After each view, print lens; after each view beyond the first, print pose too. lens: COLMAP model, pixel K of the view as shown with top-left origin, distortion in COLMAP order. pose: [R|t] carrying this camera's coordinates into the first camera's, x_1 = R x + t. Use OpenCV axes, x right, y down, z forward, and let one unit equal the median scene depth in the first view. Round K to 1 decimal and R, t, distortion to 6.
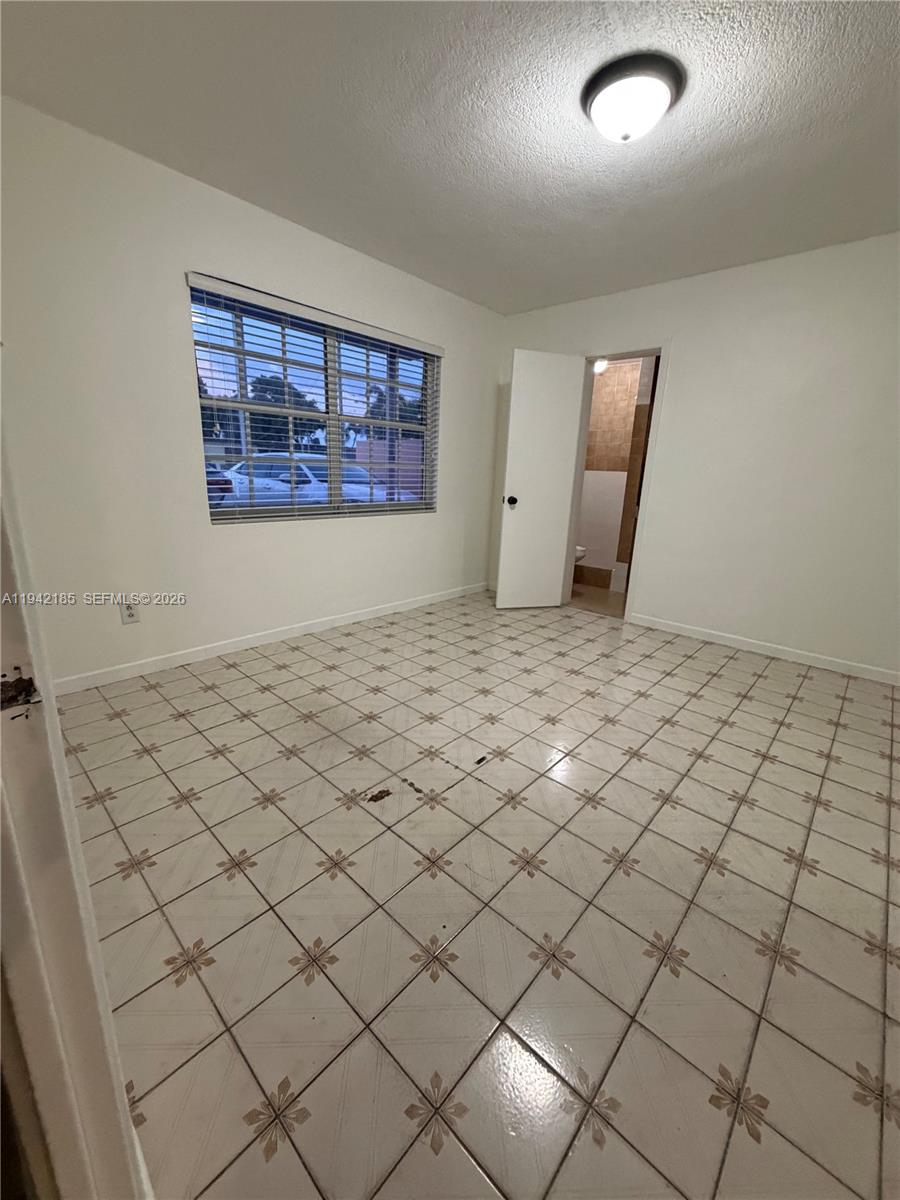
lens RADIAL K [[479.8, 0, 451.2], [0, 479.8, 597.2], [0, 0, 1]] dist [-0.003812, 0.001053]
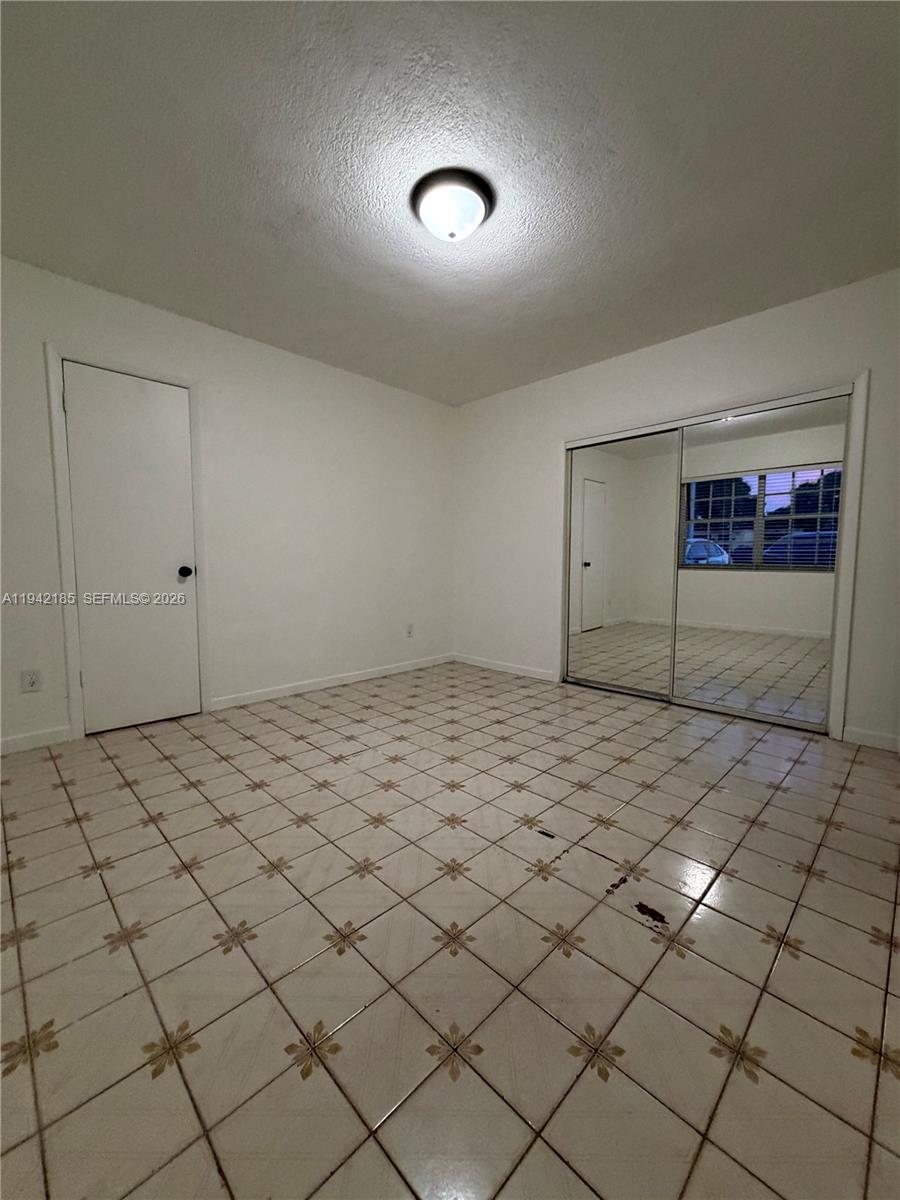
lens RADIAL K [[479.8, 0, 451.8], [0, 479.8, 601.1], [0, 0, 1]] dist [-0.003812, 0.001053]
pose [[0.046485, -0.118753, 0.991835, -0.576981], [0.254417, 0.961572, 0.103205, -0.157343], [-0.965977, 0.247542, 0.074911, 0.739700]]
